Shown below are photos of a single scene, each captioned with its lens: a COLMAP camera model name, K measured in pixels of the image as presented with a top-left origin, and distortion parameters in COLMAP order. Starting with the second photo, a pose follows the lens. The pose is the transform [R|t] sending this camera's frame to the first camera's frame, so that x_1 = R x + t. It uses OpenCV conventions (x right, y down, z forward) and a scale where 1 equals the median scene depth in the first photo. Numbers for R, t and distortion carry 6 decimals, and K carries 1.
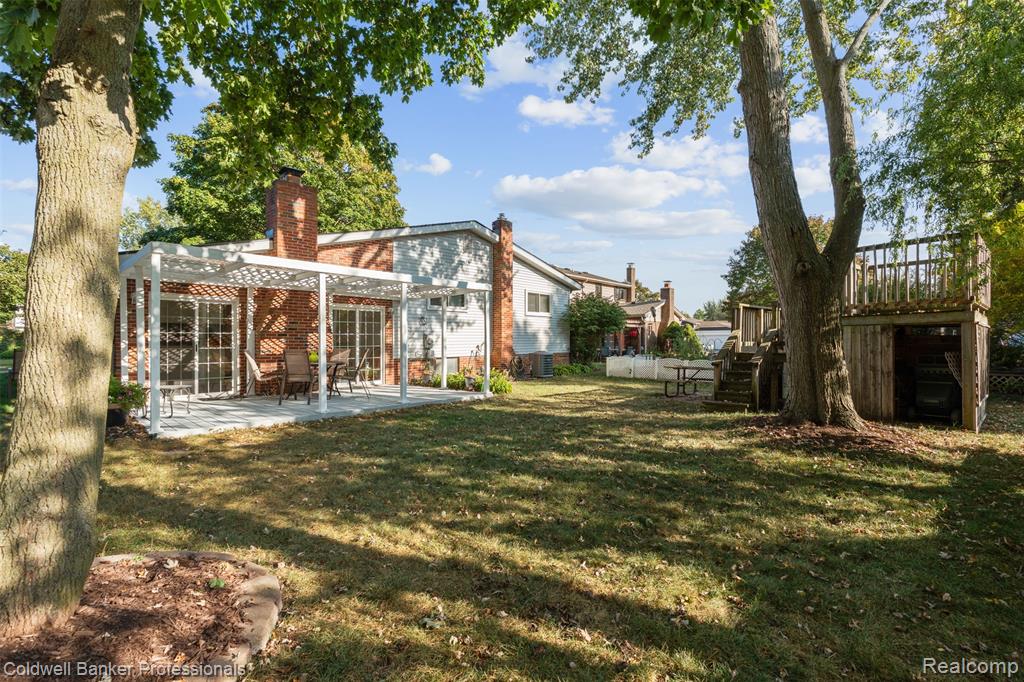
lens RADIAL K [[451.4, 0, 509.1], [0, 451.4, 335.9], [0, 0, 1]] dist [-0.000486, 0.000265]
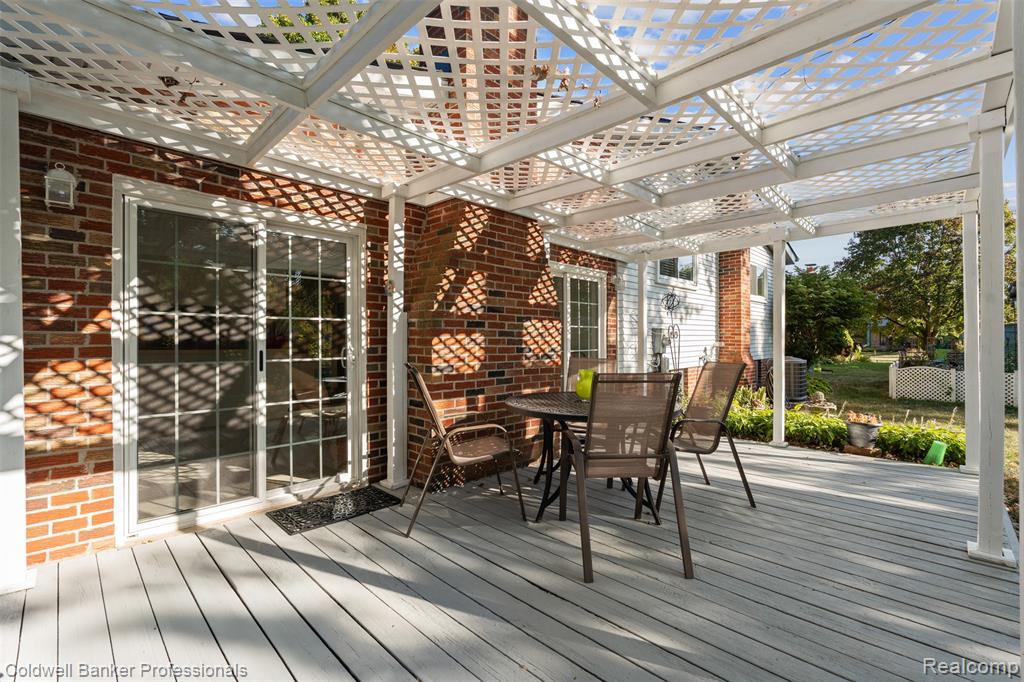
lens RADIAL K [[451.4, 0, 509.1], [0, 451.4, 335.9], [0, 0, 1]] dist [-0.000486, 0.000265]
pose [[0.999491, -0.001445, -0.031872, -0.366768], [0.001393, 0.999998, -0.001655, 0.006945], [0.031874, 0.001609, 0.999491, 0.492583]]
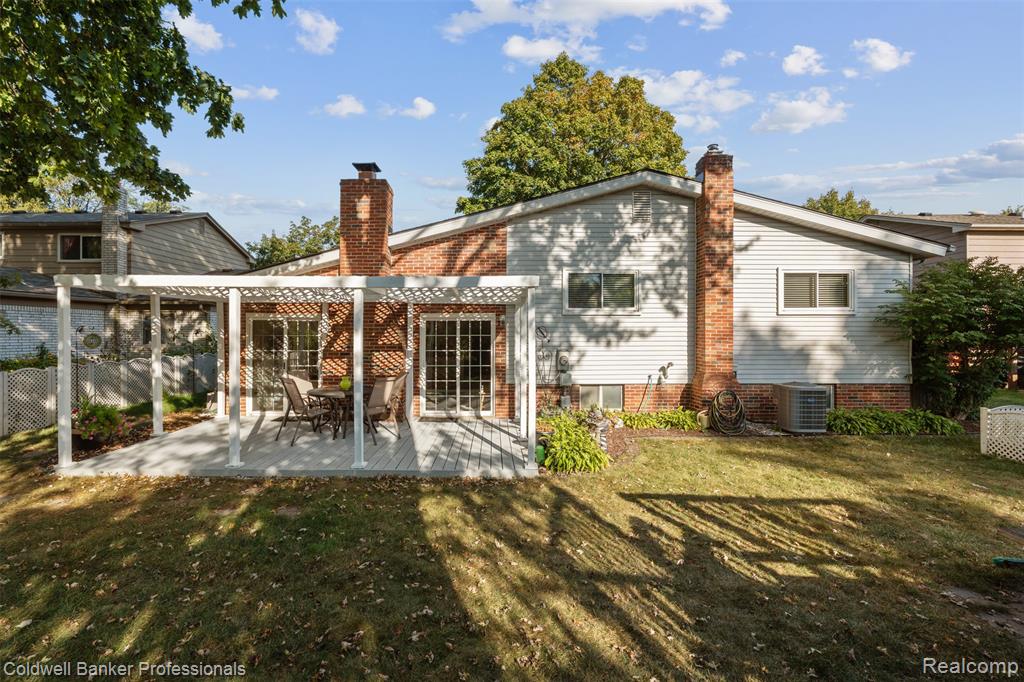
lens RADIAL K [[451.4, 0, 509.1], [0, 451.4, 335.9], [0, 0, 1]] dist [-0.000486, 0.000265]
pose [[0.688466, 0.010826, -0.725188, 0.288088], [0.004712, 0.999801, 0.019399, -0.043520], [0.725254, -0.016773, 0.688277, 0.497070]]
